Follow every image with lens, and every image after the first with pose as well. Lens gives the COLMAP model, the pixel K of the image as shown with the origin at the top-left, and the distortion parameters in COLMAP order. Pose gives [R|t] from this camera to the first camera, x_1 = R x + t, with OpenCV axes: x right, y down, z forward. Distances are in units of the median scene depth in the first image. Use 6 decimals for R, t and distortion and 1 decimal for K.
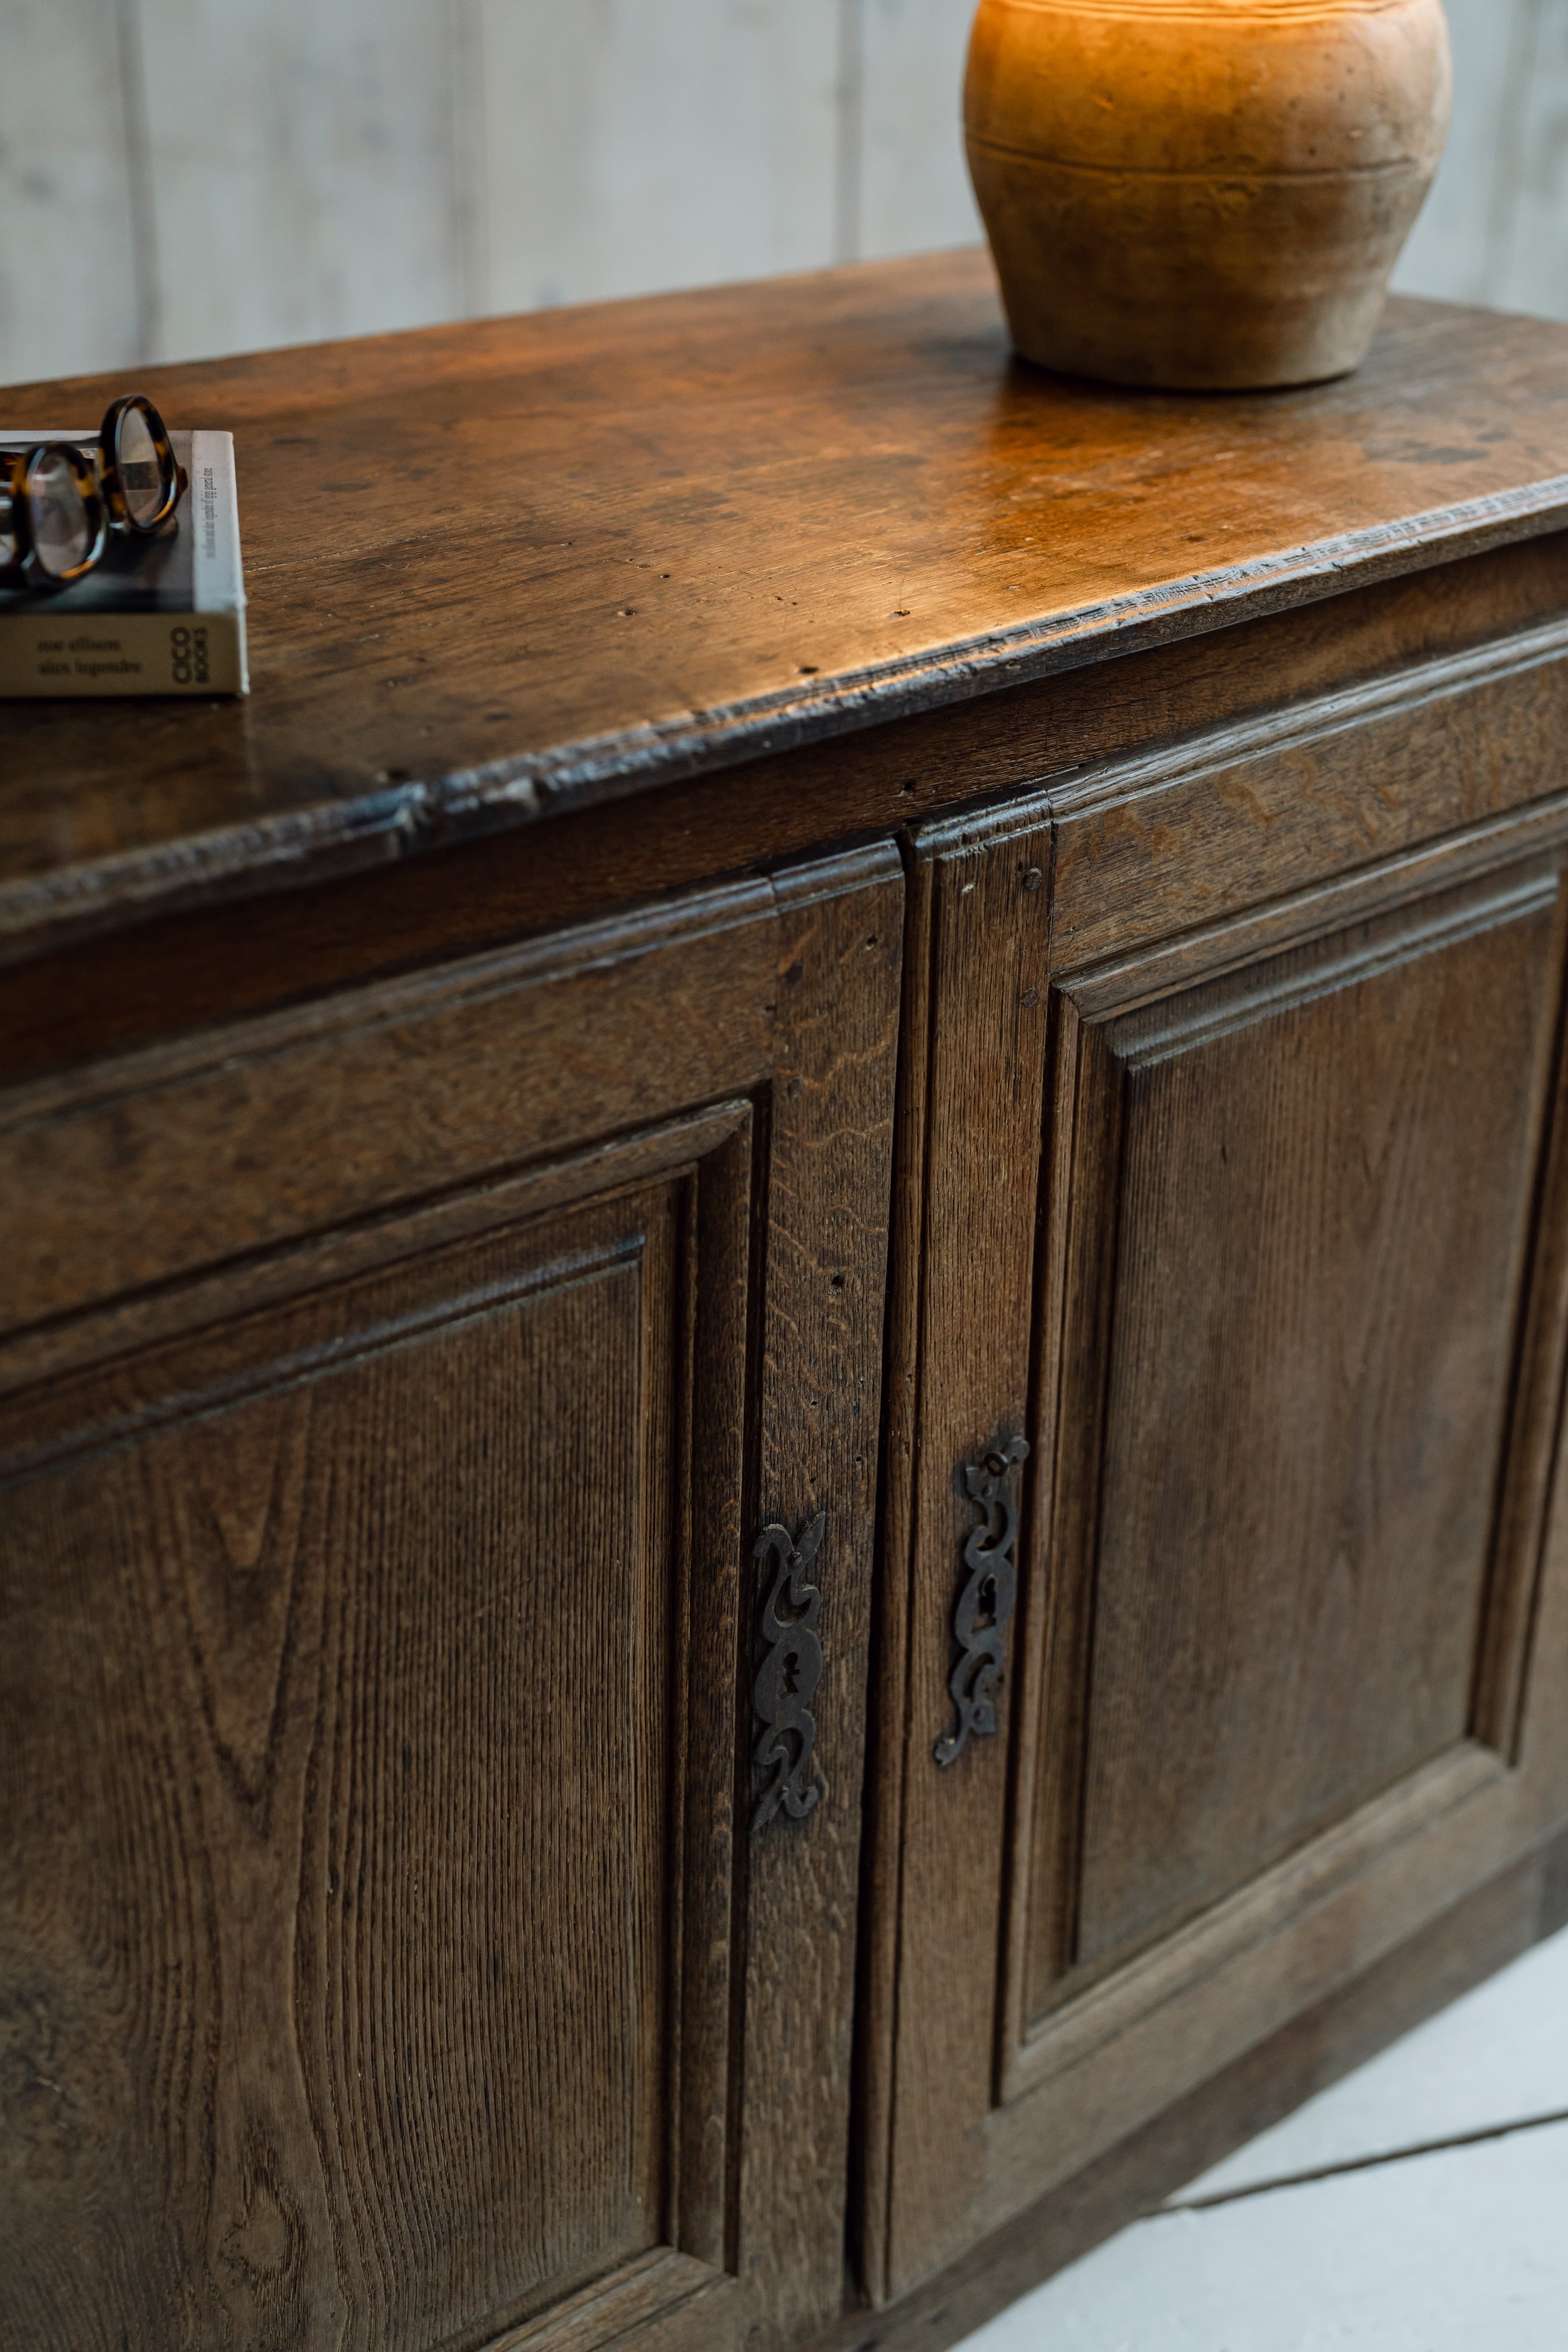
lens RADIAL K [[3323.1, 0, 780.3], [0, 3323.1, 1206.4], [0, 0, 1]] dist [-0.003424, 0.033466]
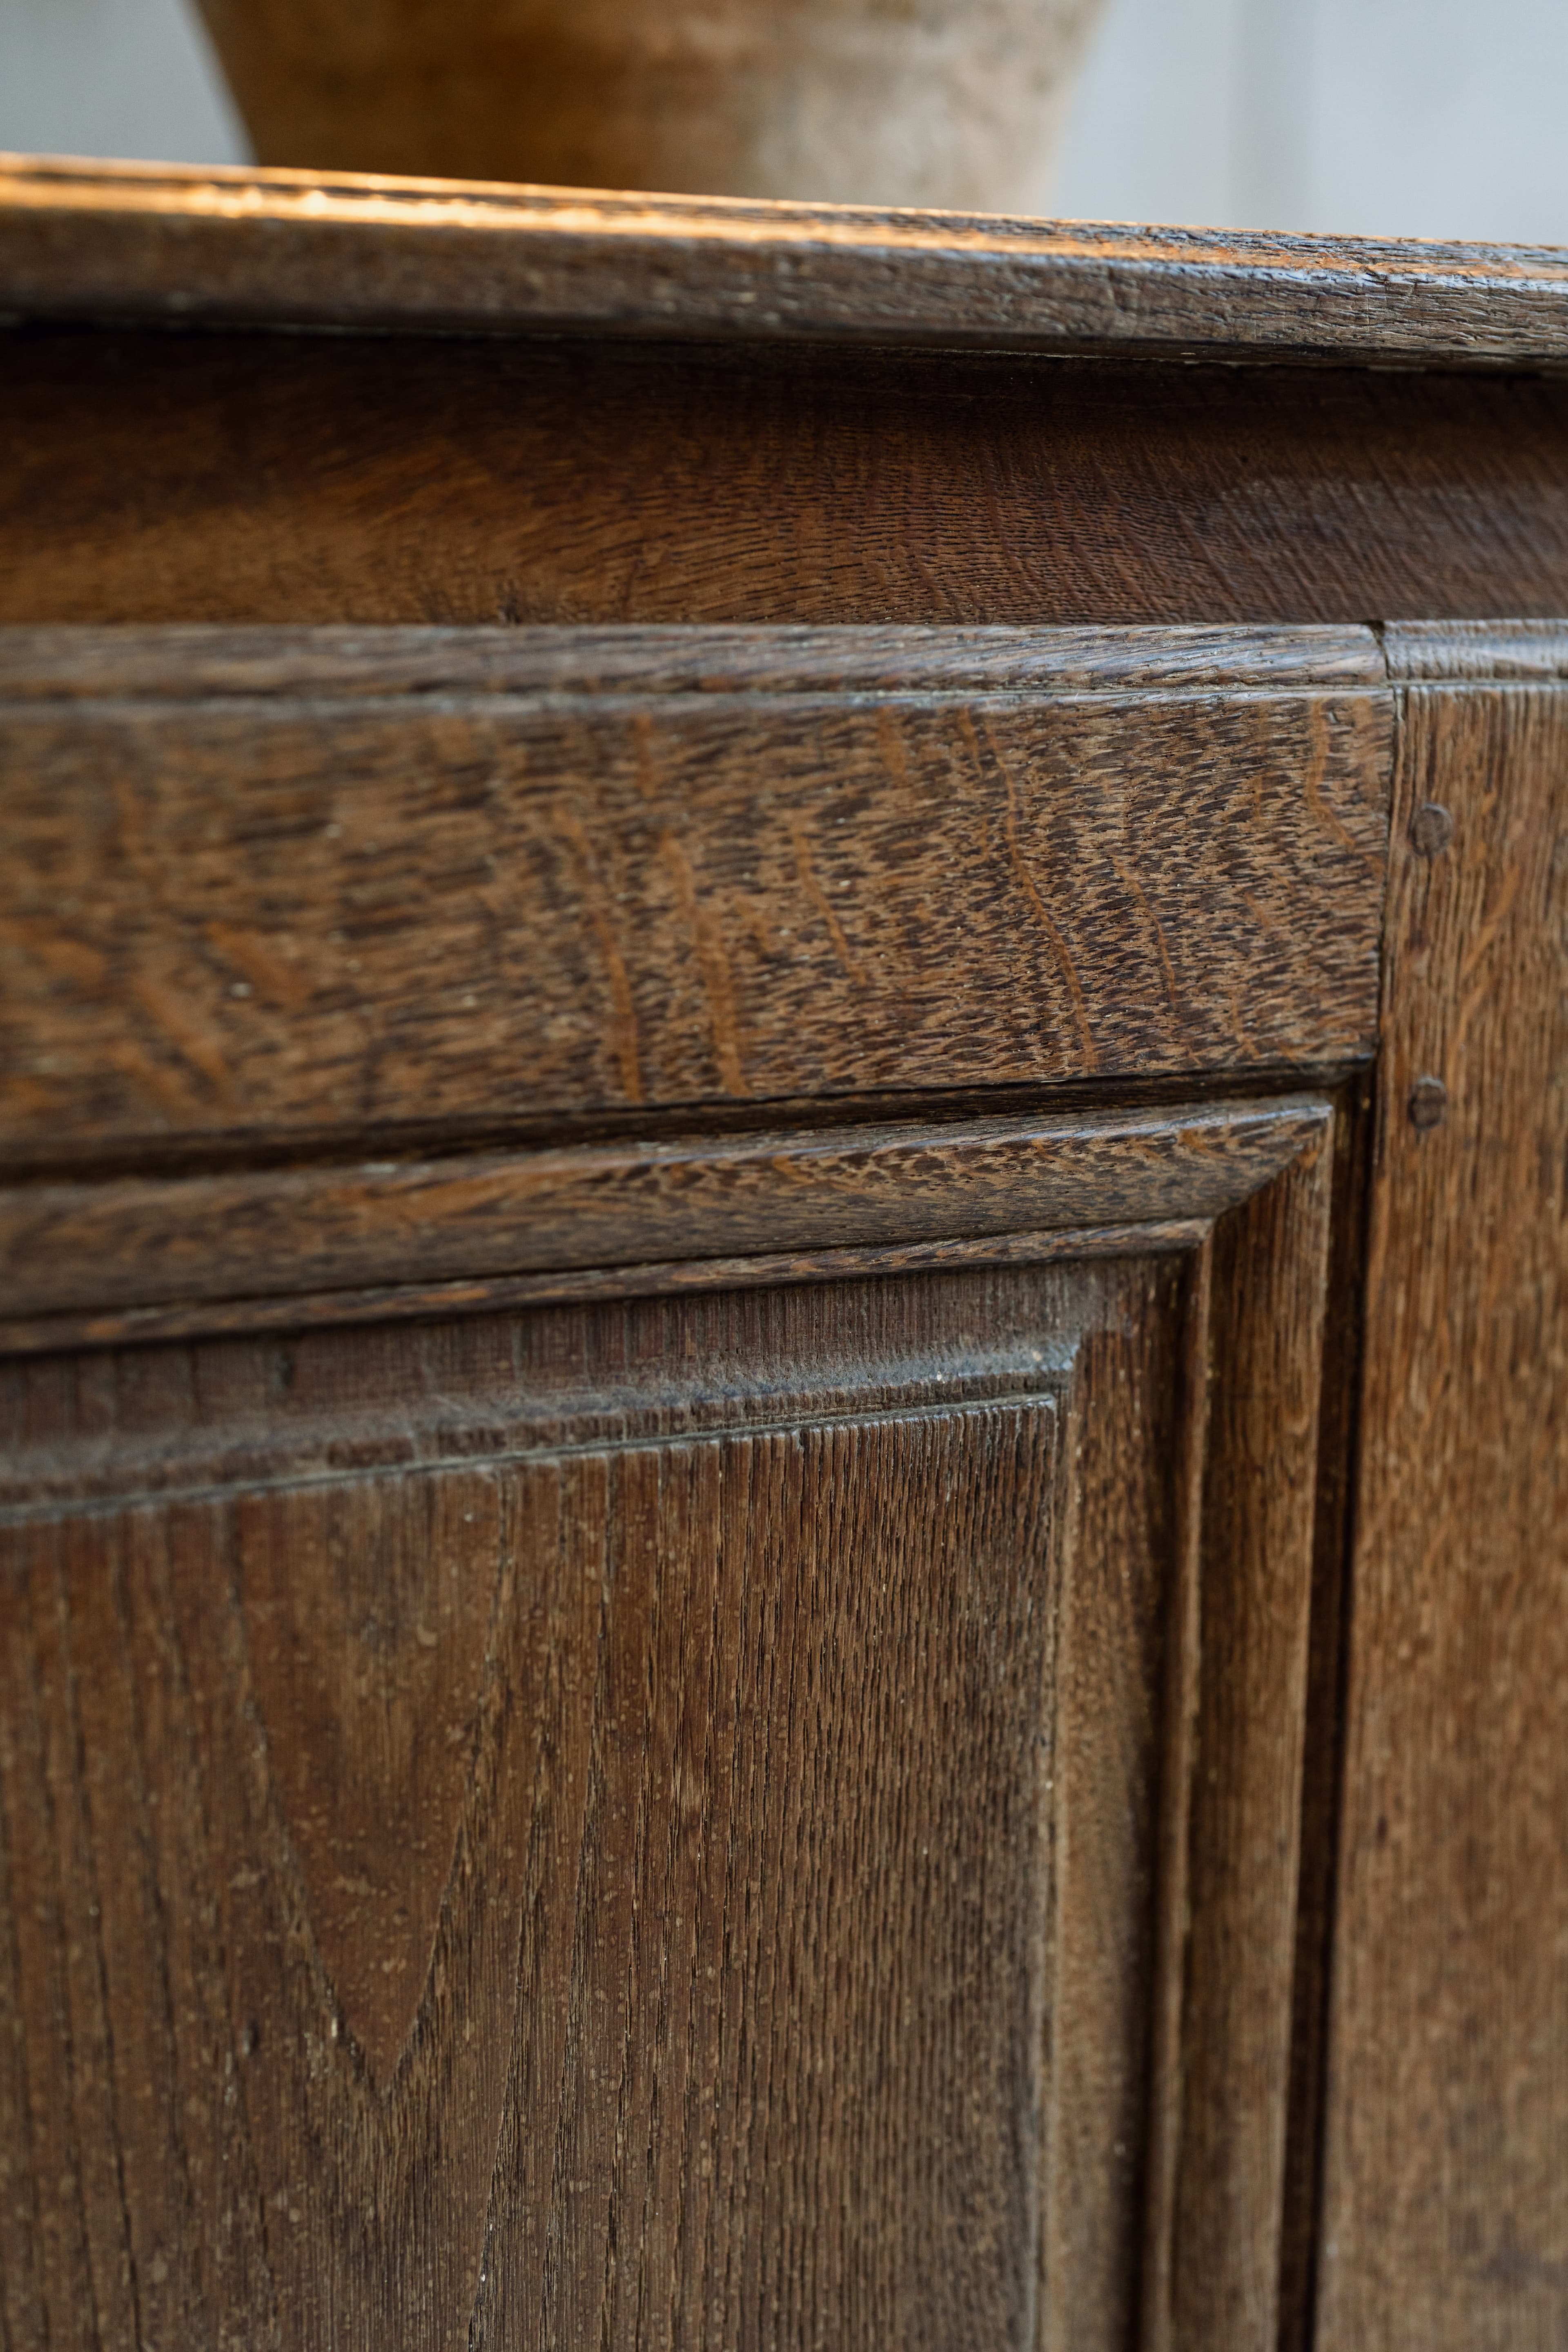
lens RADIAL K [[3323.1, 0, 780.3], [0, 3323.1, 1206.4], [0, 0, 1]] dist [-0.003424, 0.033466]
pose [[0.952644, 0.059278, -0.298256, 0.374030], [-0.132622, 0.963613, -0.232083, -0.025764], [0.273645, 0.260647, 0.925841, 0.756535]]
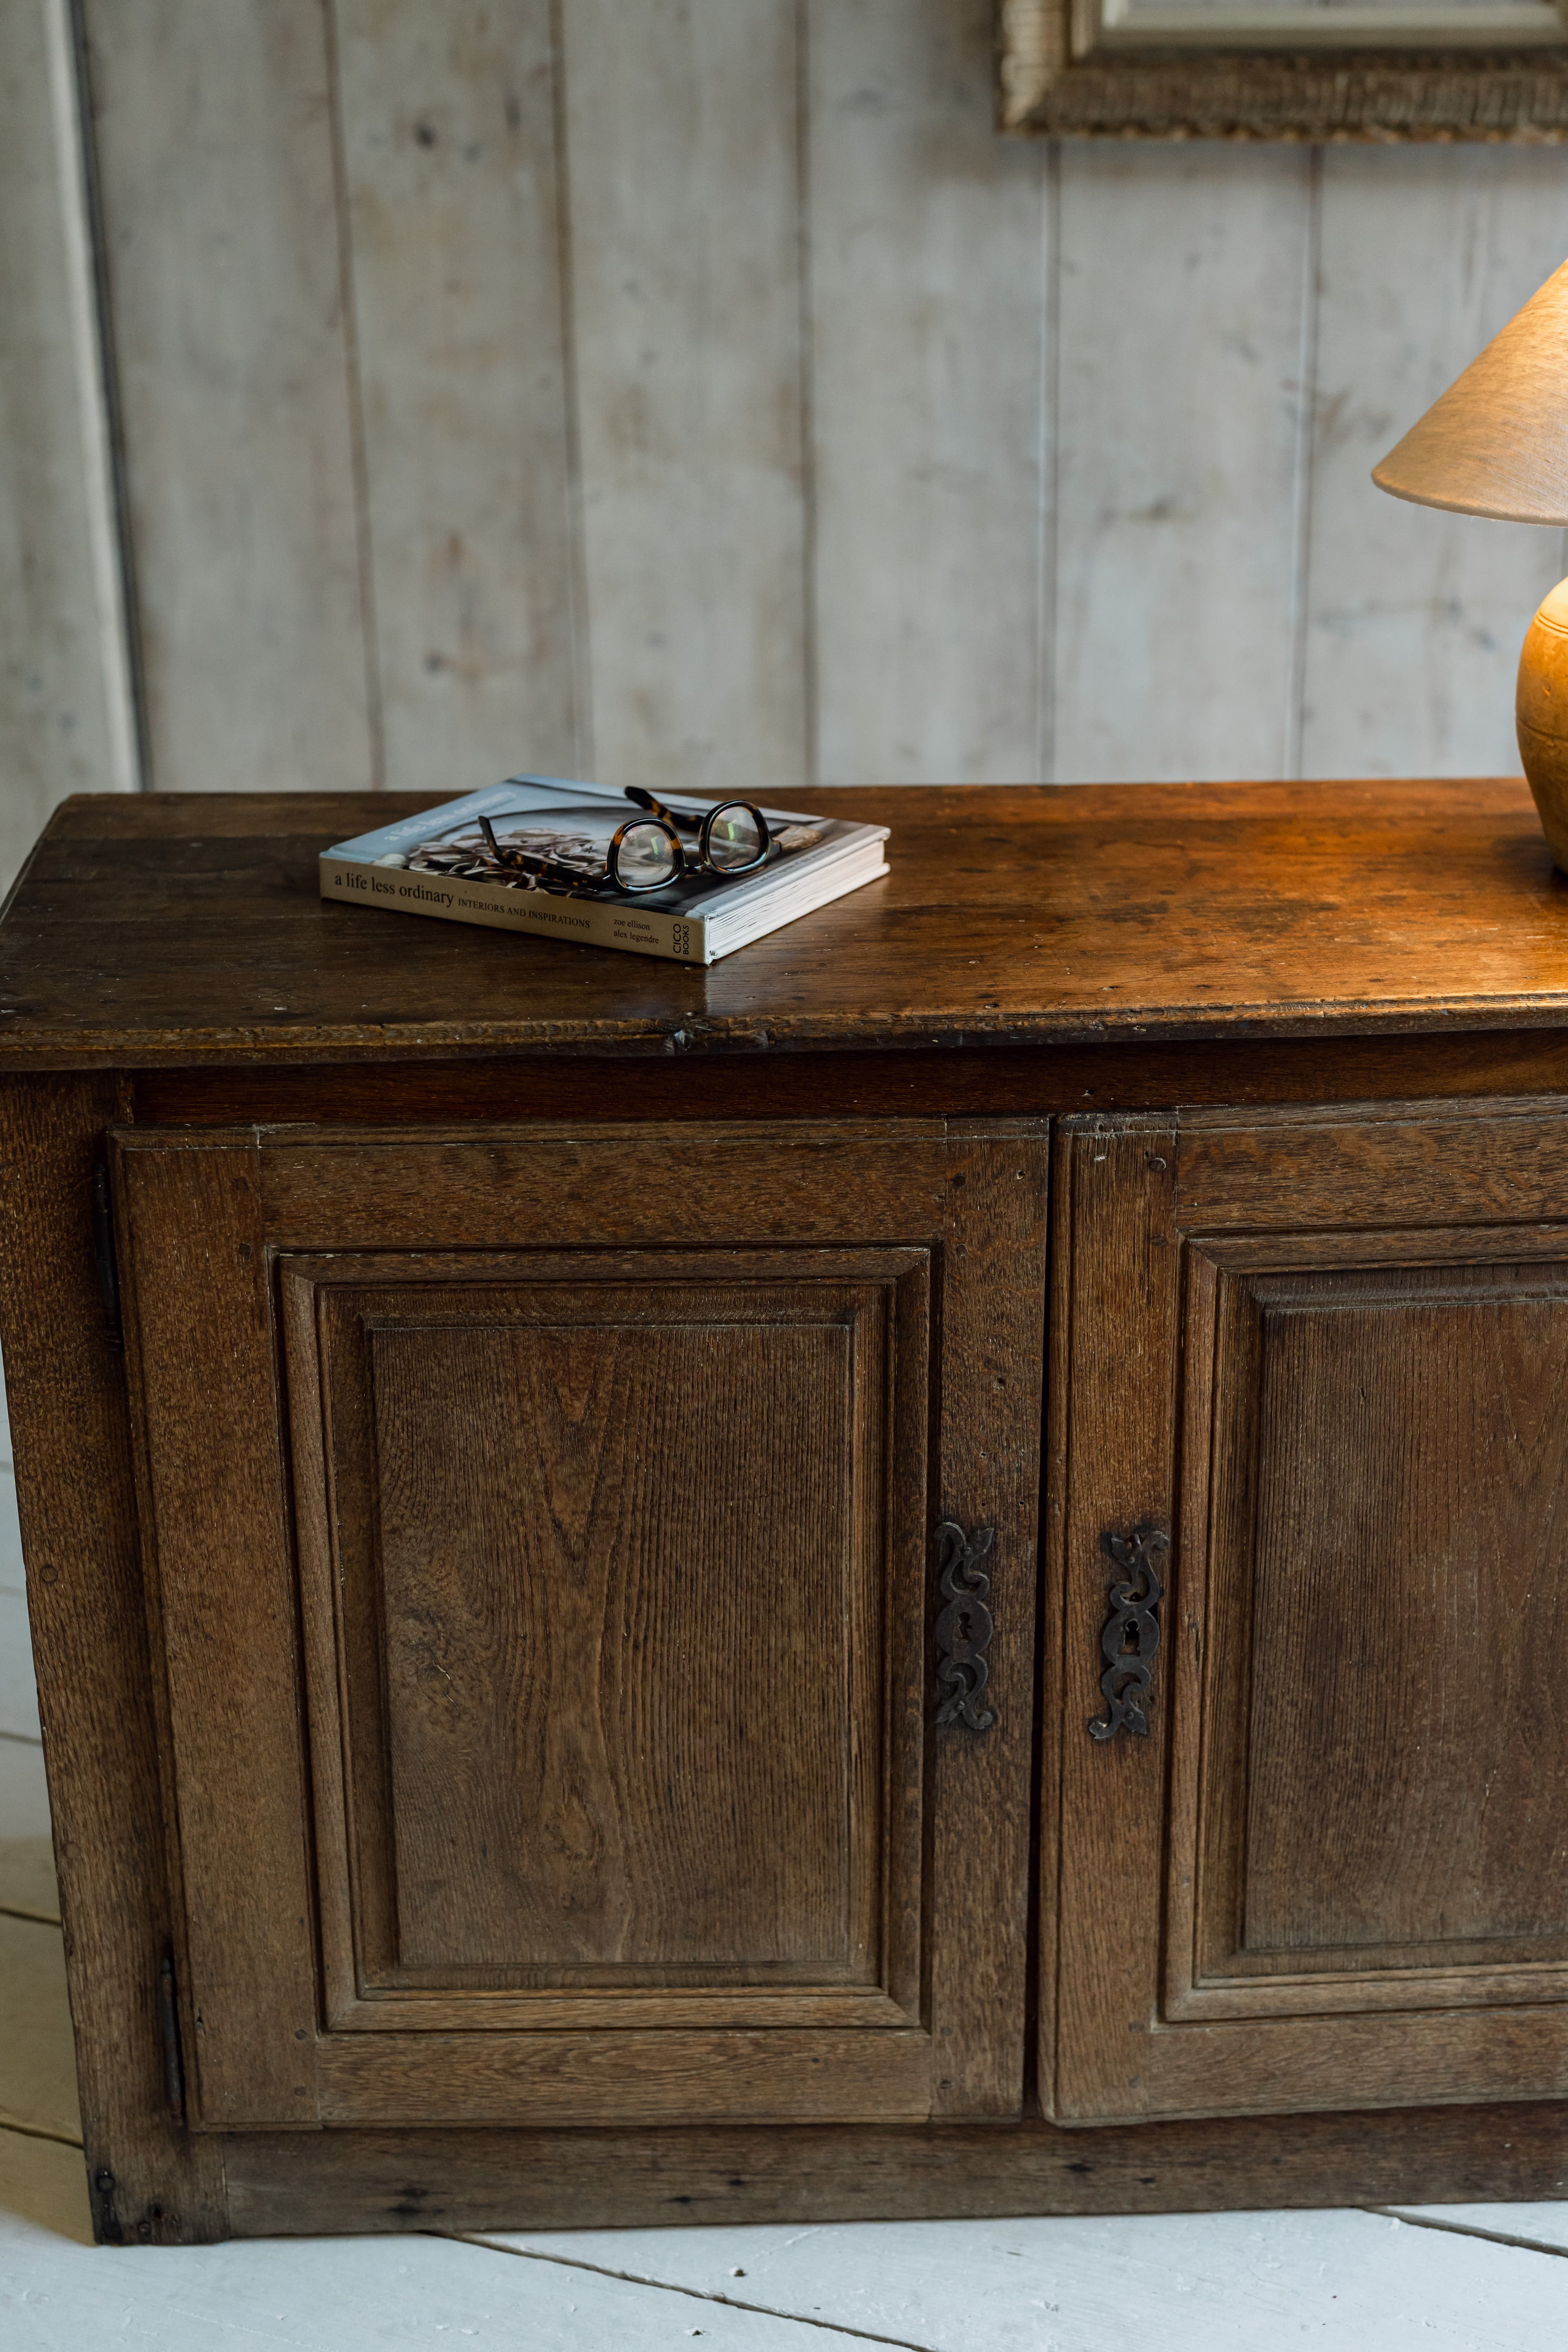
lens RADIAL K [[3323.1, 0, 780.3], [0, 3323.1, 1206.4], [0, 0, 1]] dist [-0.003424, 0.033466]
pose [[0.768181, 0.201663, -0.607642, 0.890067], [-0.260183, 0.965522, -0.008487, -0.017918], [0.584981, 0.164618, 0.794165, -0.361863]]
